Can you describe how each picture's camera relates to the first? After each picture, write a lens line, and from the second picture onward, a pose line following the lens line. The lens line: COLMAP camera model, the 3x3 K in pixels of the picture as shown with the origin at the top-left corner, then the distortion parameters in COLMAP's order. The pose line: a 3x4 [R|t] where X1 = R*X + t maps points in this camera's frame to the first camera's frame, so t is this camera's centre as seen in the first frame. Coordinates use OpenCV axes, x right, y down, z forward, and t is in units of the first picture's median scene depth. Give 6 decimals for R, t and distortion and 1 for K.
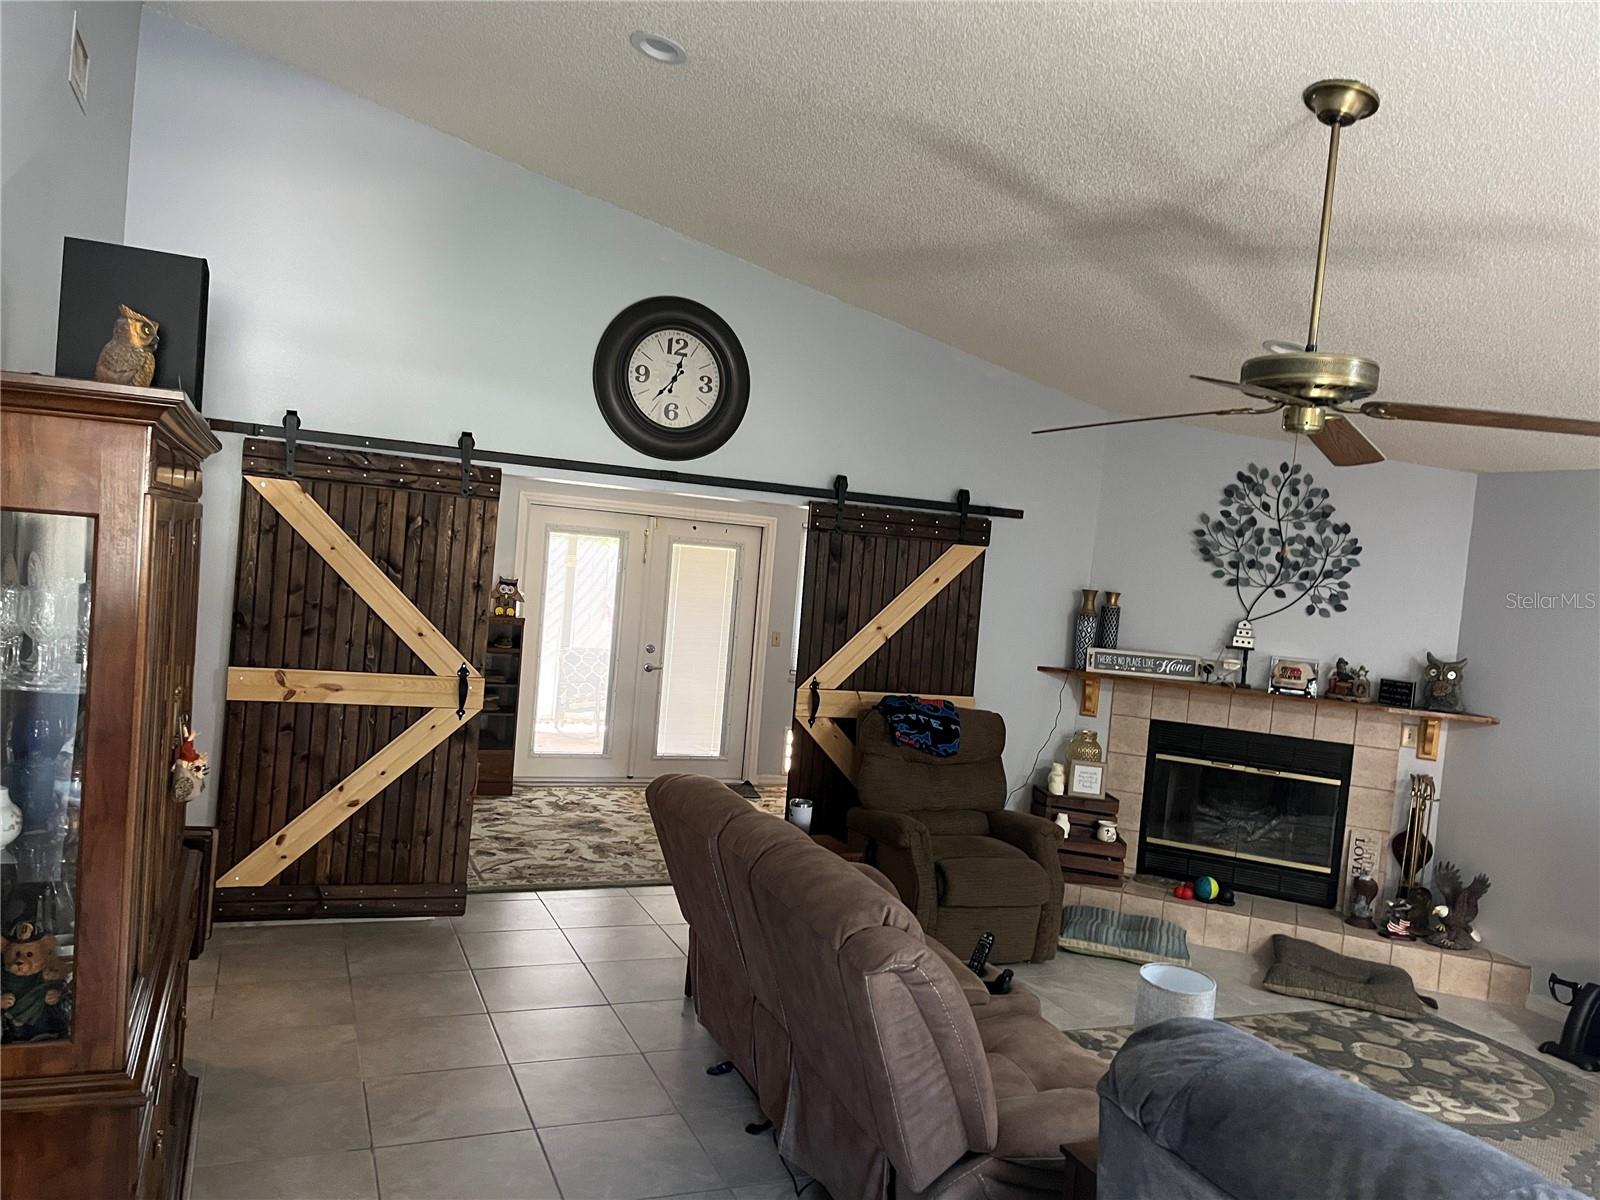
lens RADIAL K [[1217.5, 0, 791.1], [0, 1217.5, 601.9], [0, 0, 1]] dist [0.061165, -0.075545]
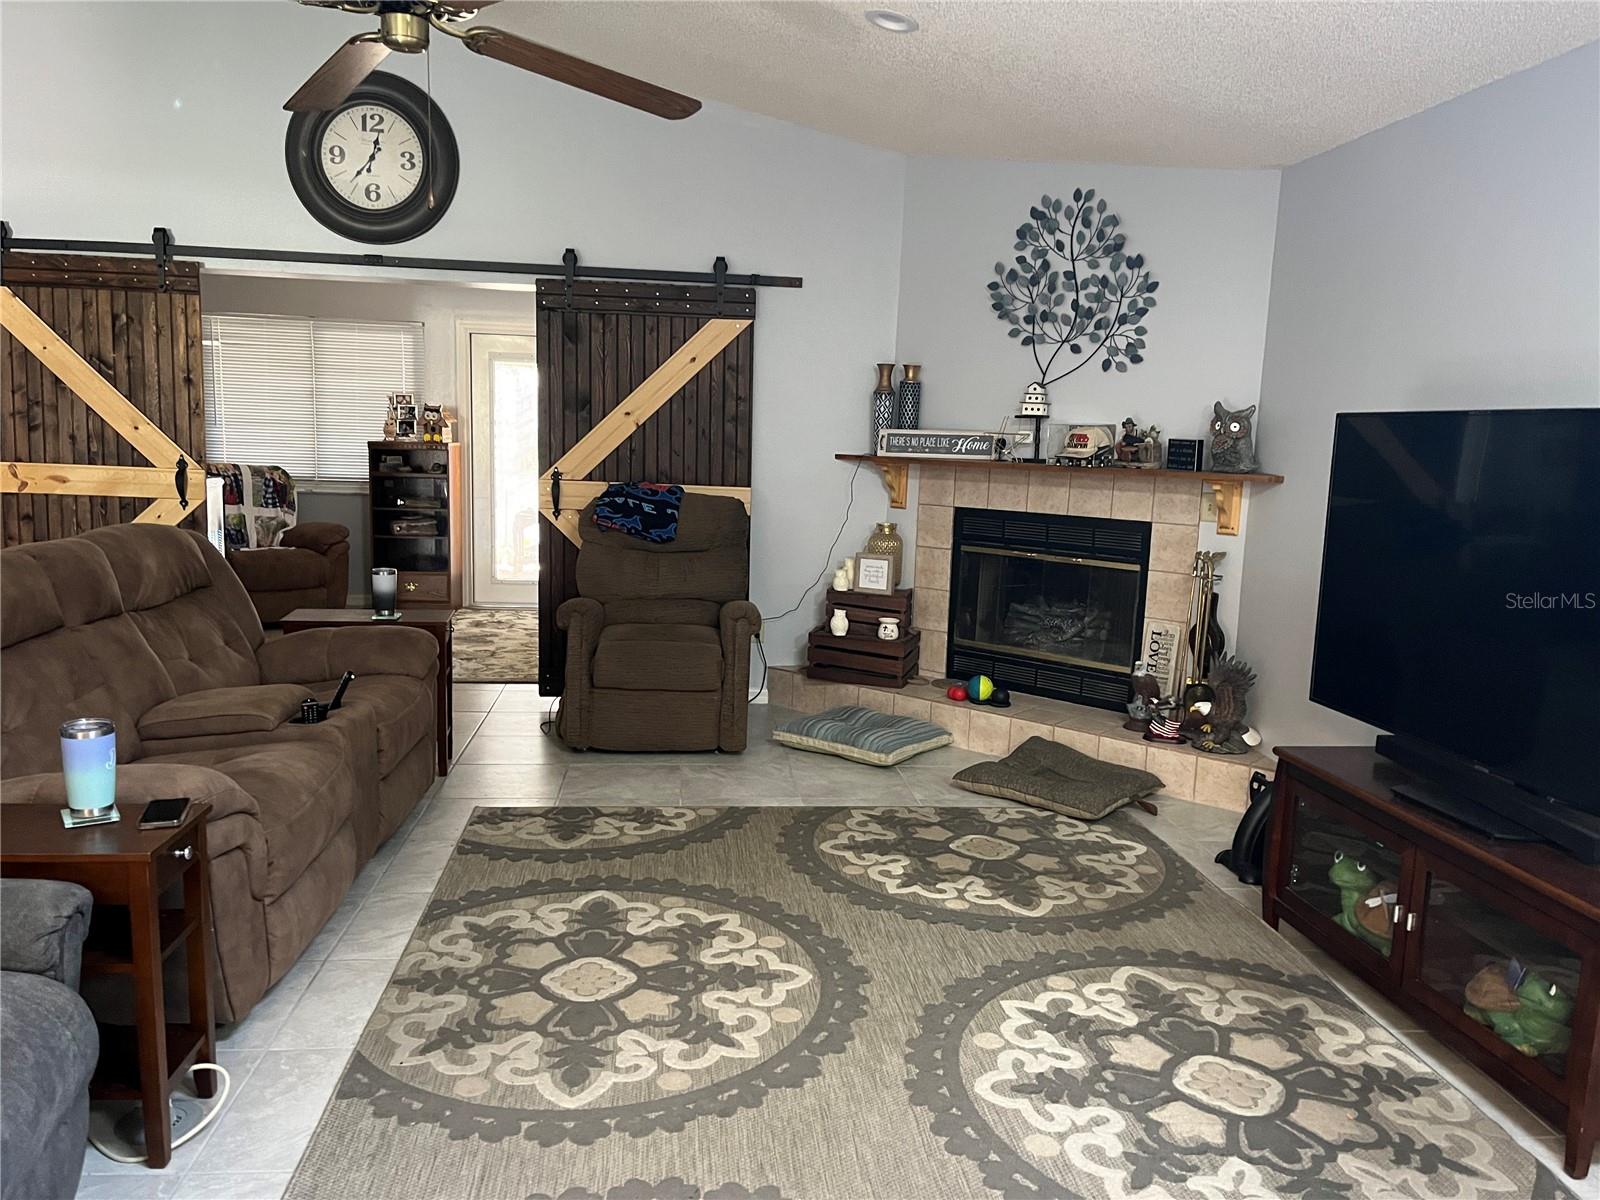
lens RADIAL K [[1217.5, 0, 802.8], [0, 1217.5, 609.7], [0, 0, 1]] dist [0.061165, -0.075545]
pose [[0.955485, -0.008242, -0.294924, 0.487621], [0.035934, 0.995419, 0.088601, 0.095301], [0.292842, -0.095255, 0.951404, 0.126639]]
